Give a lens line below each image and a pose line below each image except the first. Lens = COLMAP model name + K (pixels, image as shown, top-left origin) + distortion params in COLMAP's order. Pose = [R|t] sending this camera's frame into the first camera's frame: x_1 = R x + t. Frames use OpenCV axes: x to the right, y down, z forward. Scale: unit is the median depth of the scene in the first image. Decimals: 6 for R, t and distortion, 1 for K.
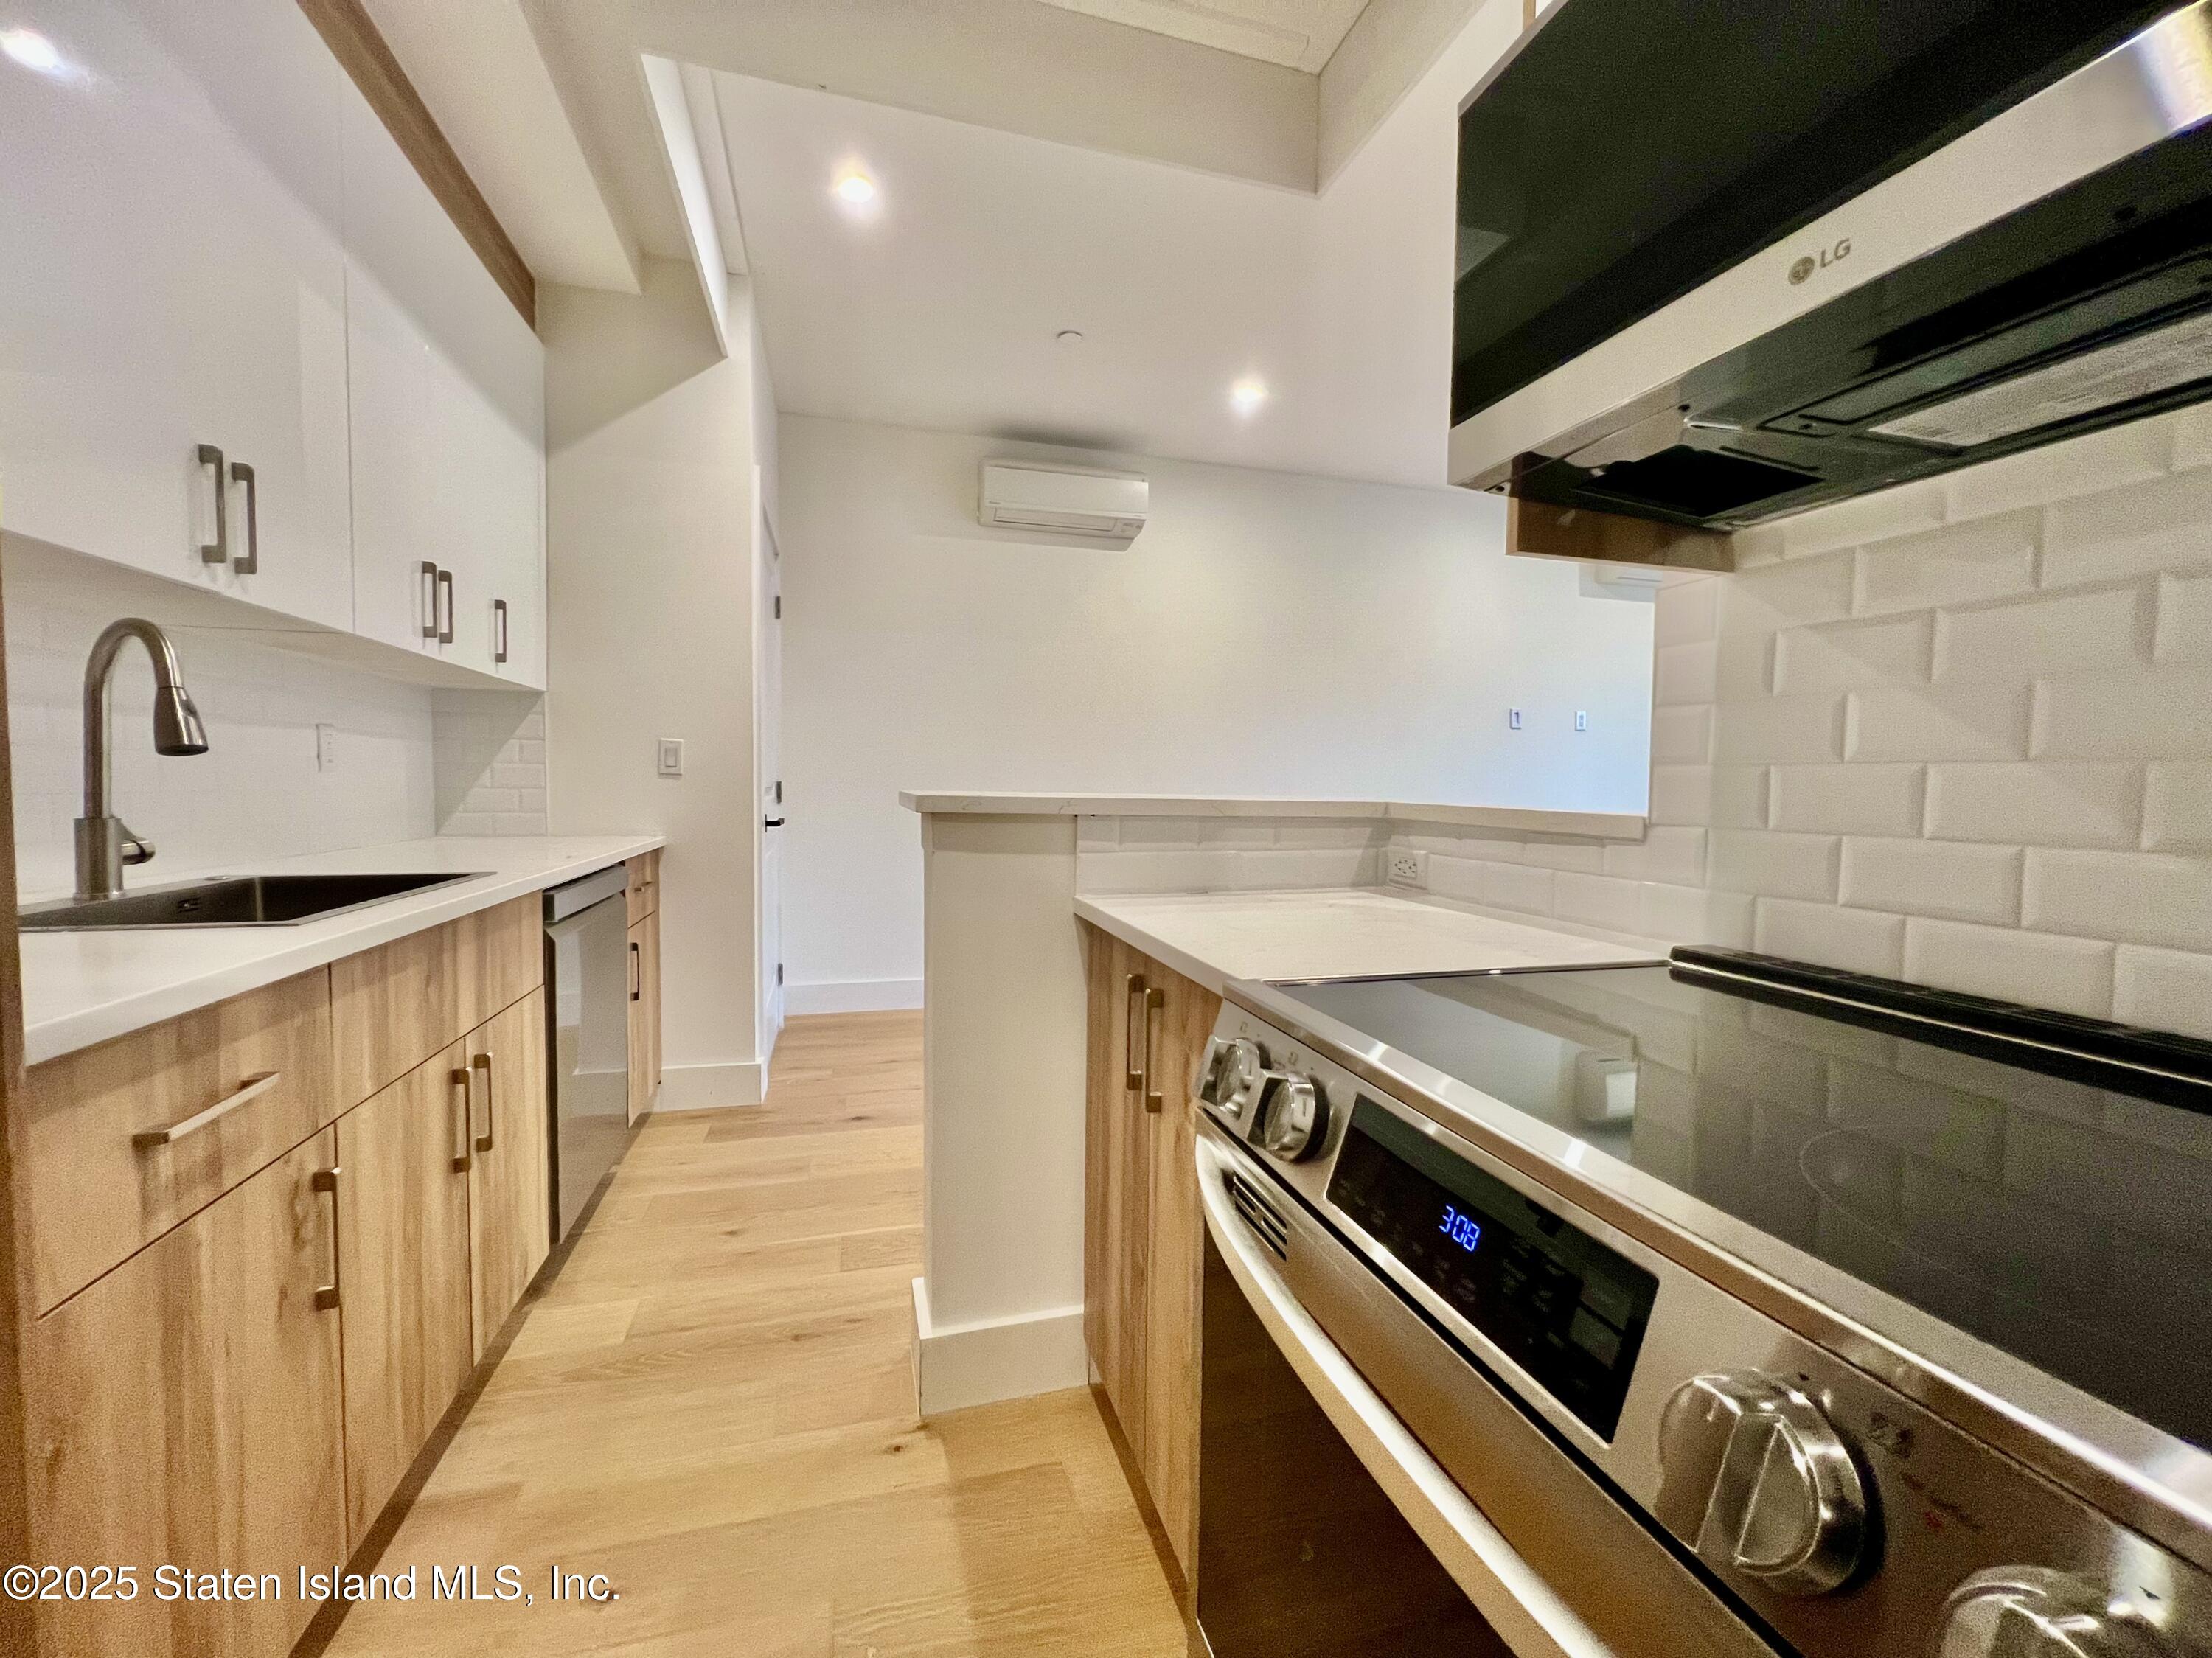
lens RADIAL K [[887.5, 0, 1097.6], [0, 887.5, 824.0], [0, 0, 1]] dist [-0.003853, -0.000148]
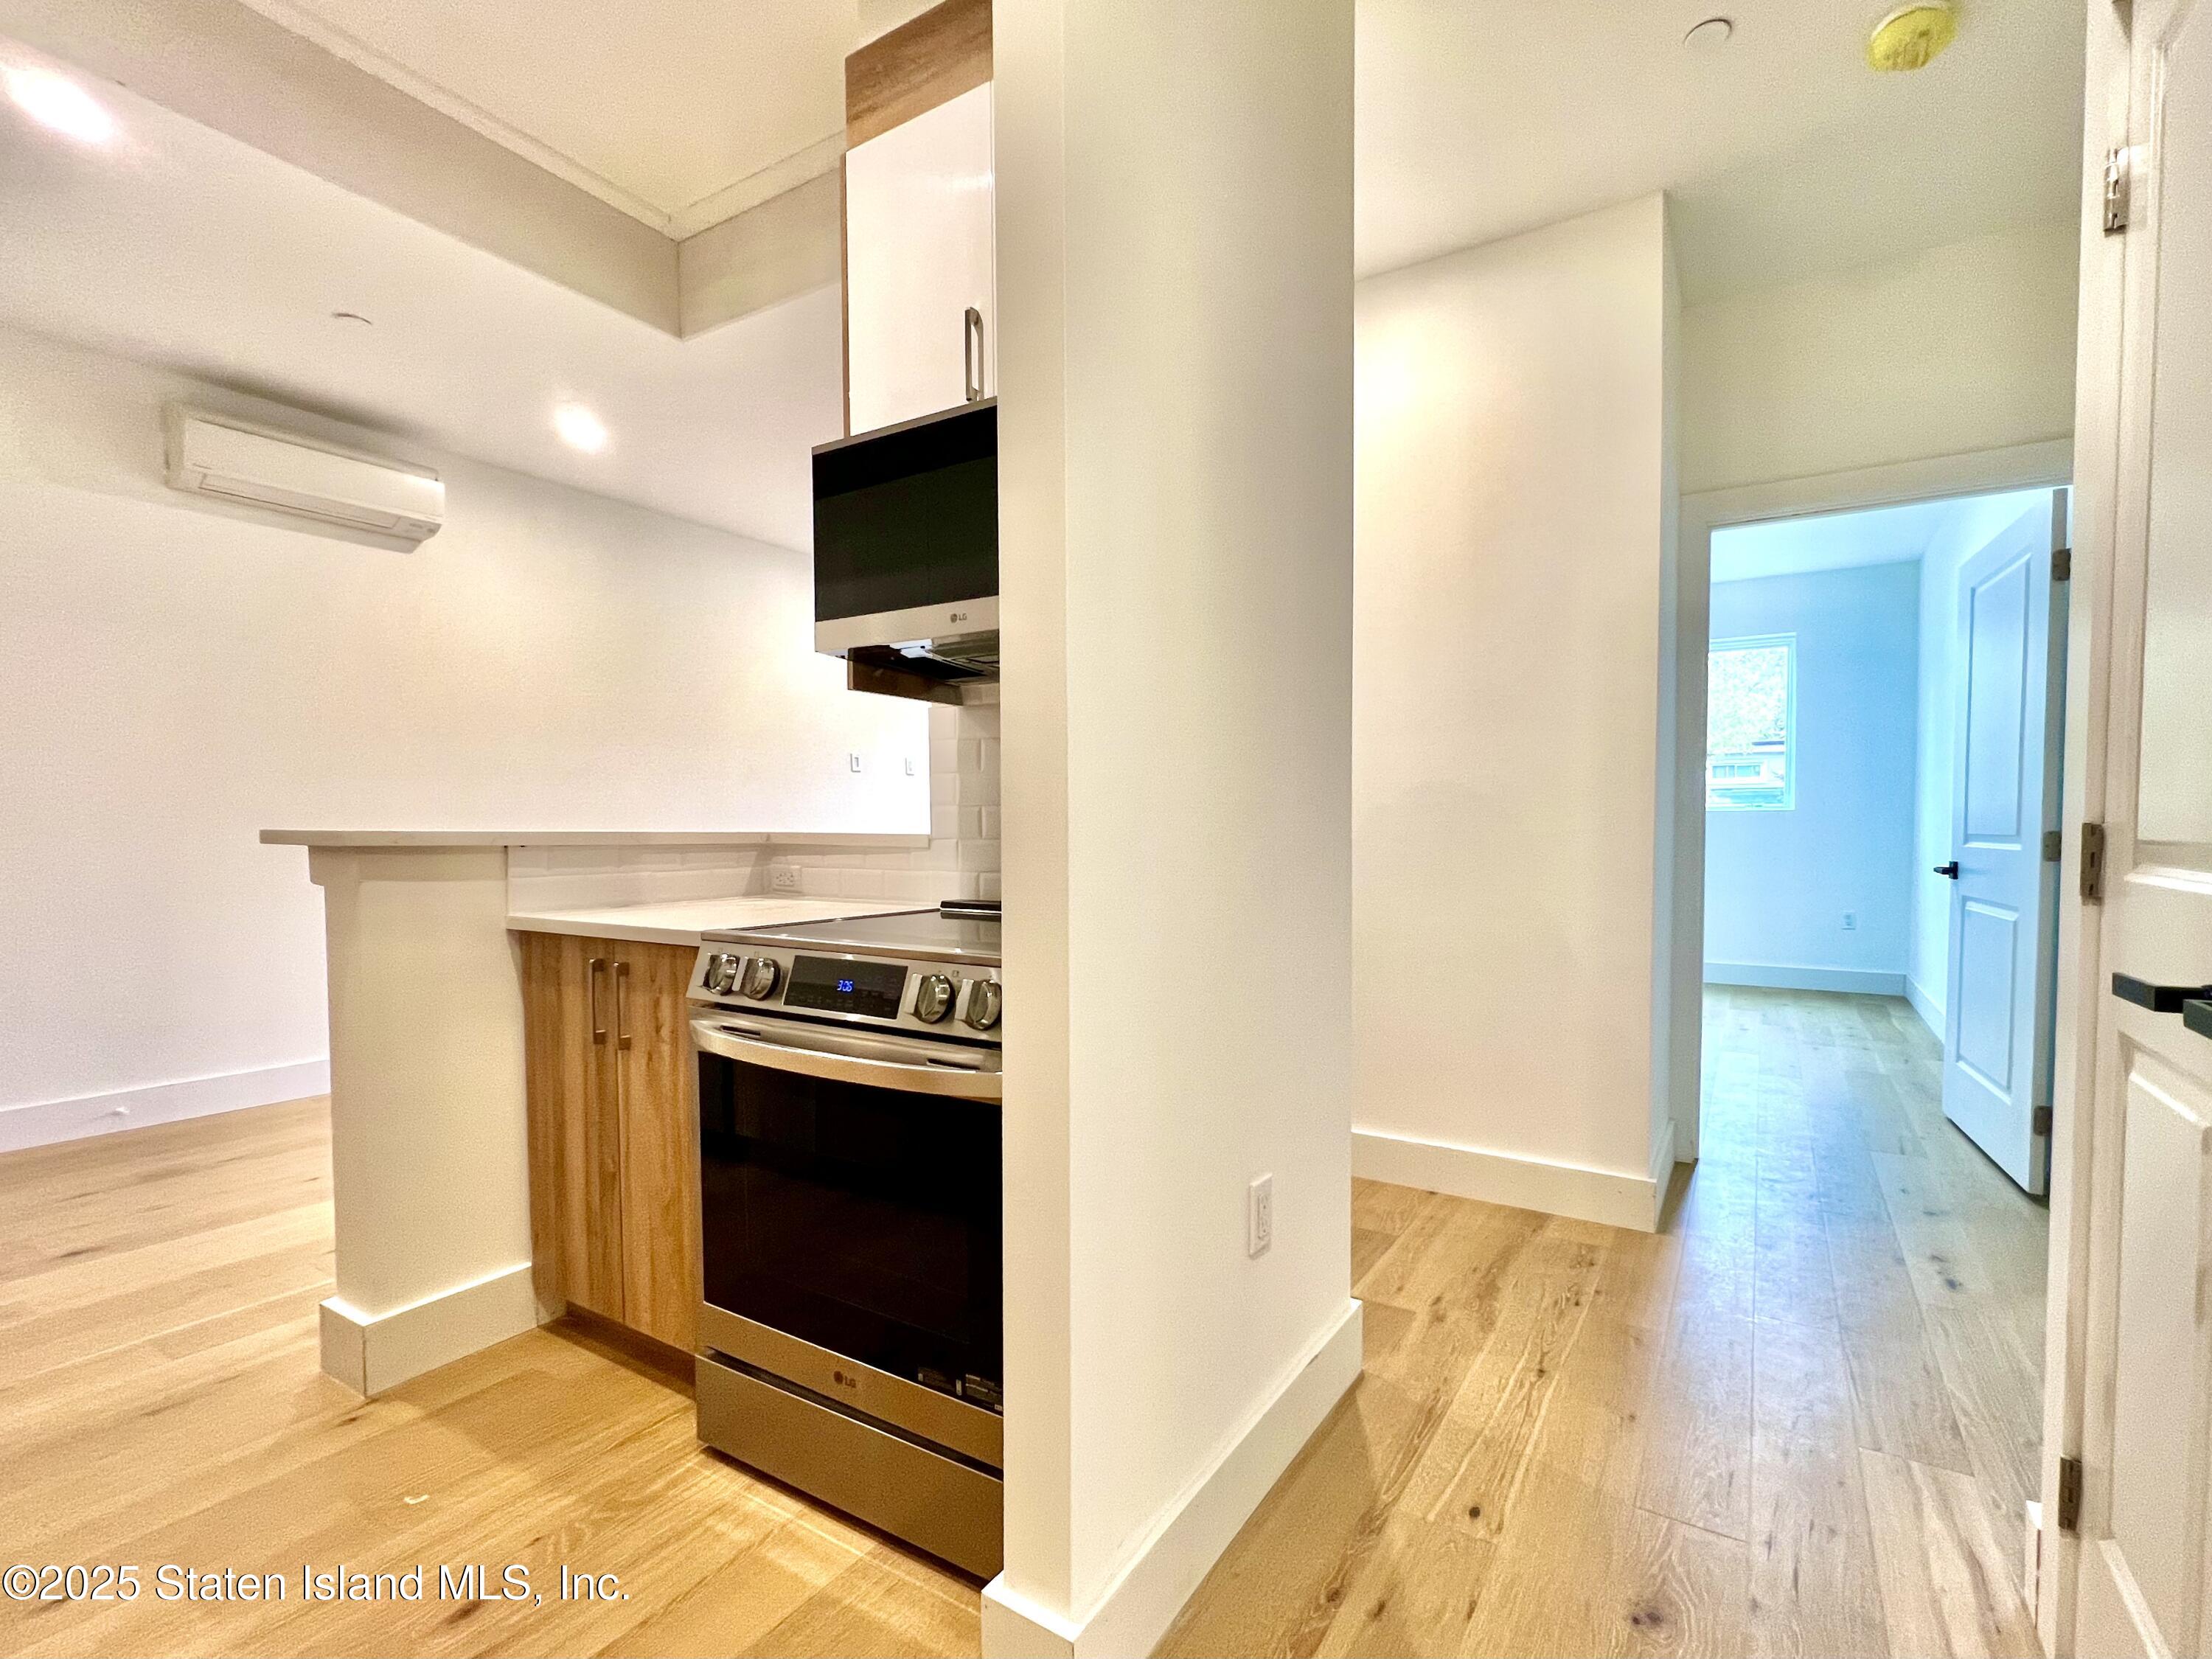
lens RADIAL K [[974.4, 0, 1212.7], [0, 974.4, 860.7], [0, 0, 1]] dist [-0.001323, -0.000240]
pose [[0.706007, -0.039898, 0.707080, -0.261381], [0.043864, 0.998958, 0.012570, 0.031555], [-0.706845, 0.022140, 0.707022, -0.560443]]
